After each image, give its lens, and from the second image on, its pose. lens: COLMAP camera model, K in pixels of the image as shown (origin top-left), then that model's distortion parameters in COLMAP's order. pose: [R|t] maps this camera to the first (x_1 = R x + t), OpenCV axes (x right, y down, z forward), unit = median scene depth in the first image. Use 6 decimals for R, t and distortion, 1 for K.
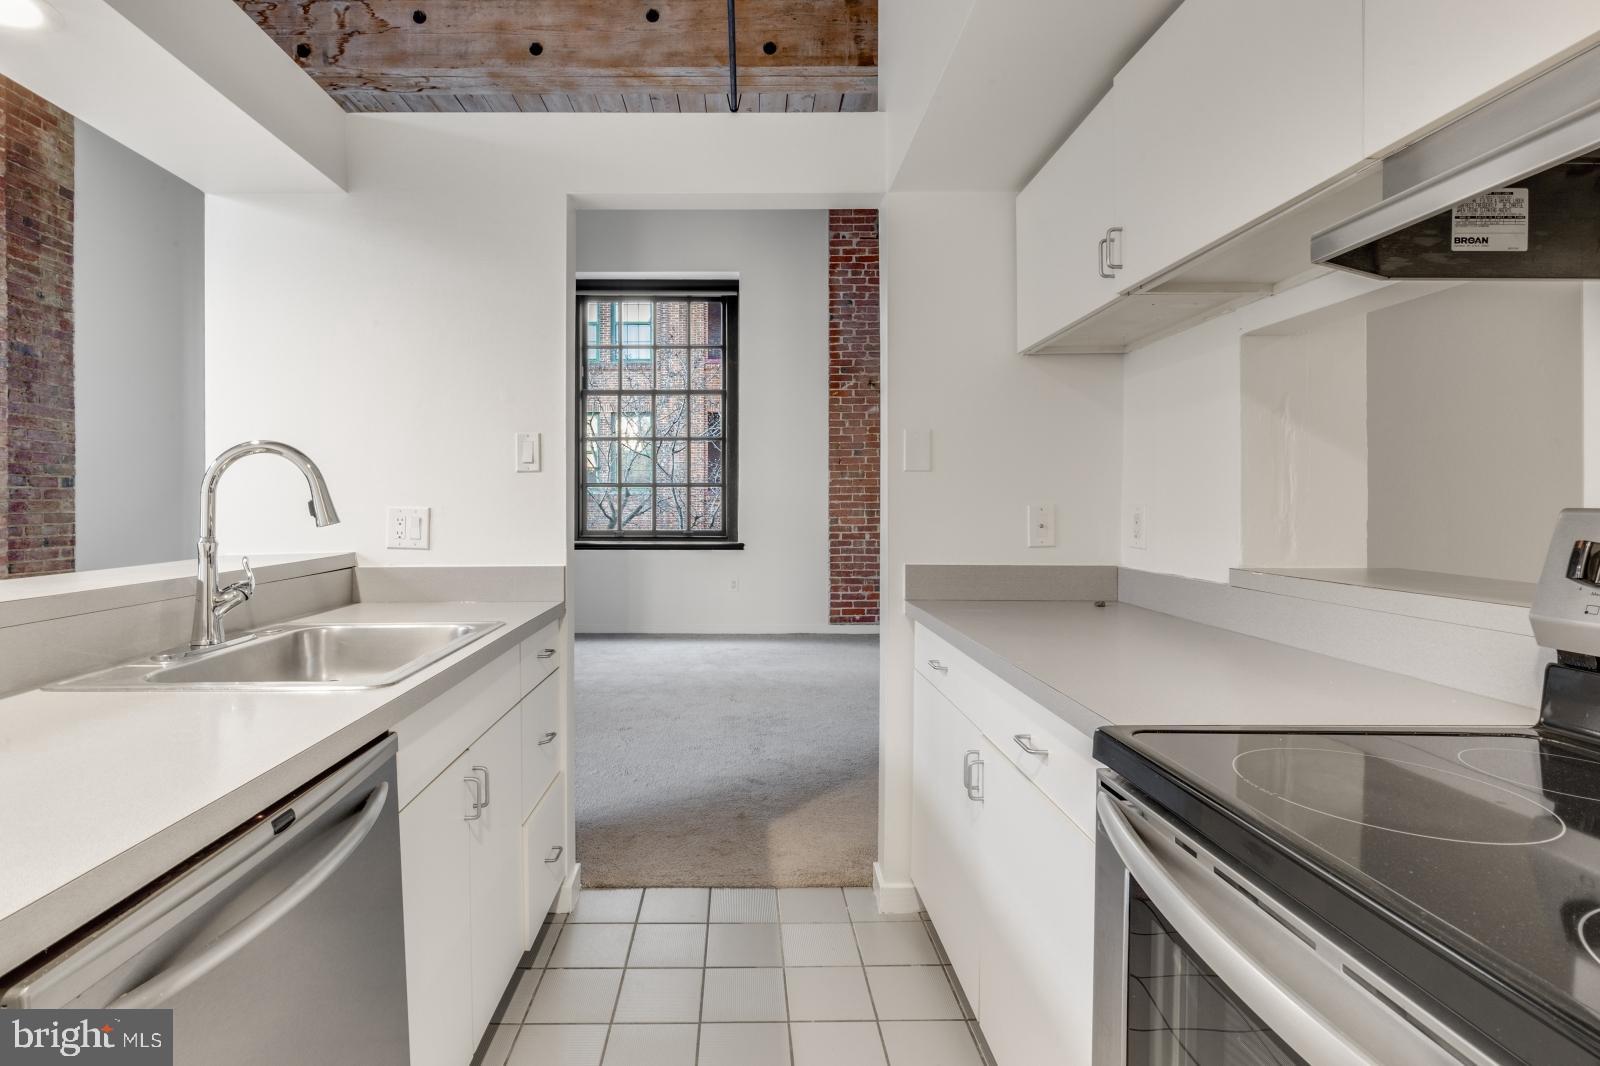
lens RADIAL K [[799.6, 0, 751.6], [0, 799.6, 509.2], [0, 0, 1]] dist [0.000660, -0.001232]
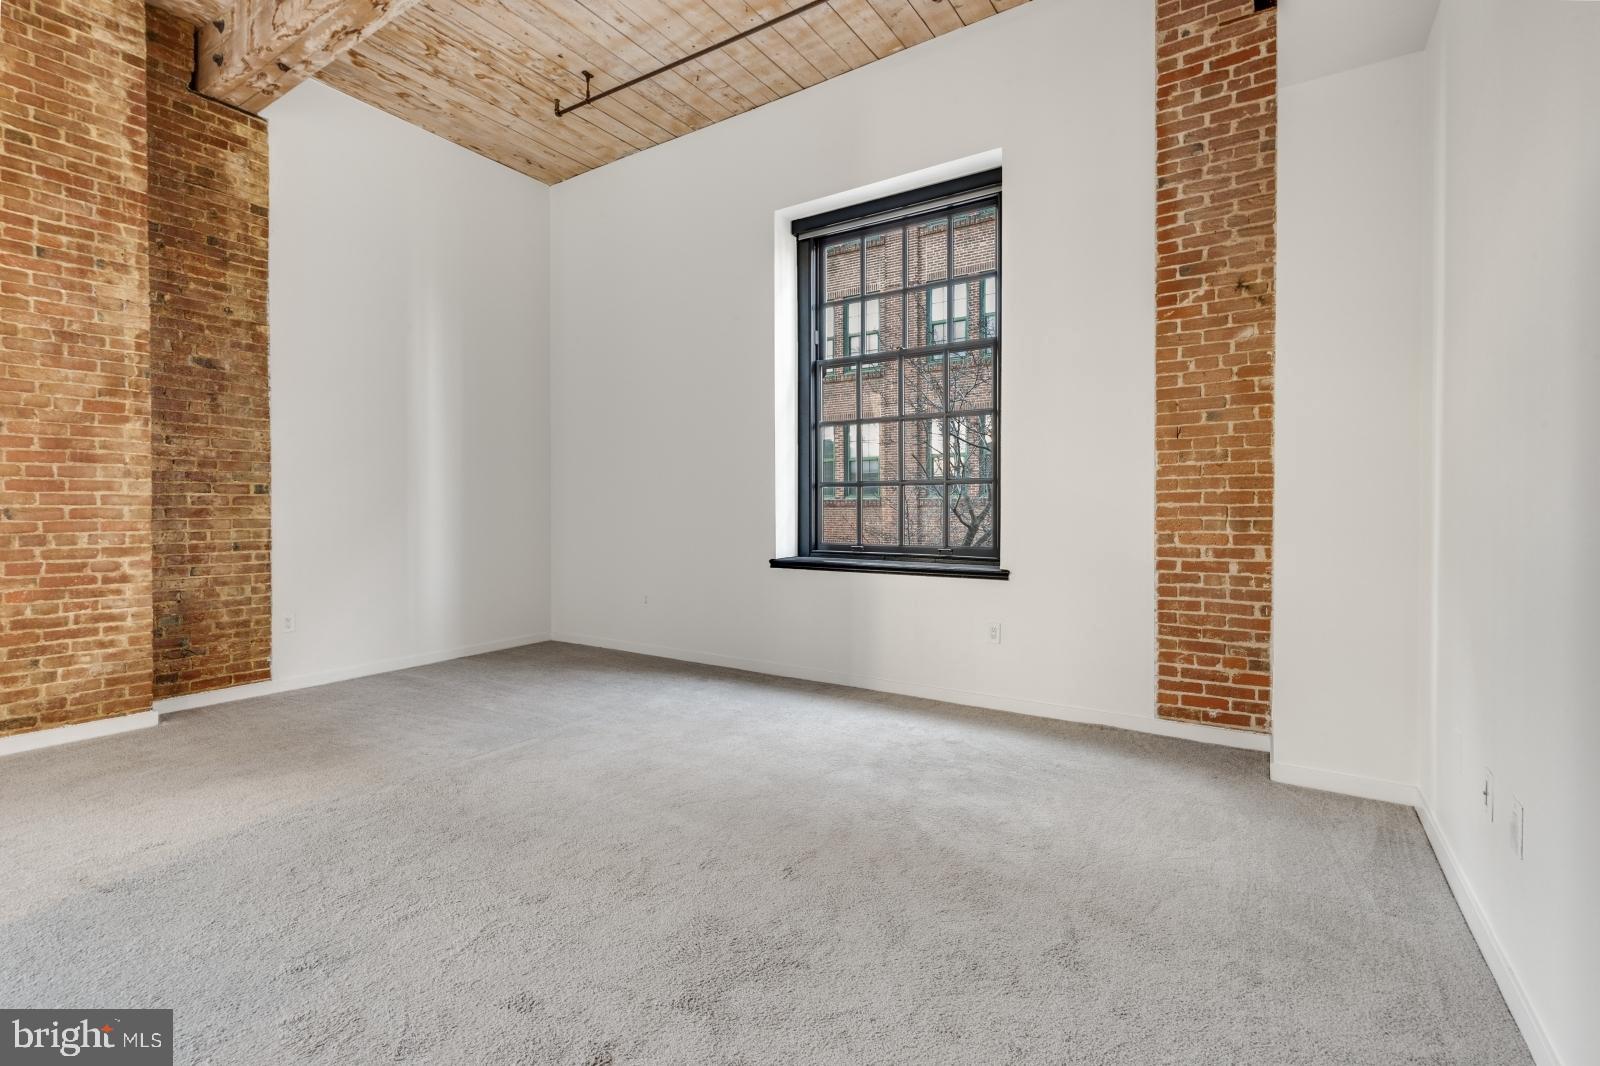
lens RADIAL K [[742.7, 0, 768.6], [0, 742.7, 514.9], [0, 0, 1]] dist [0.007541, -0.004594]
pose [[0.829071, 0.002305, -0.559138, 0.232304], [-0.002497, 0.999997, 0.000421, -0.002126], [0.559137, 0.001047, 0.829074, 0.564082]]
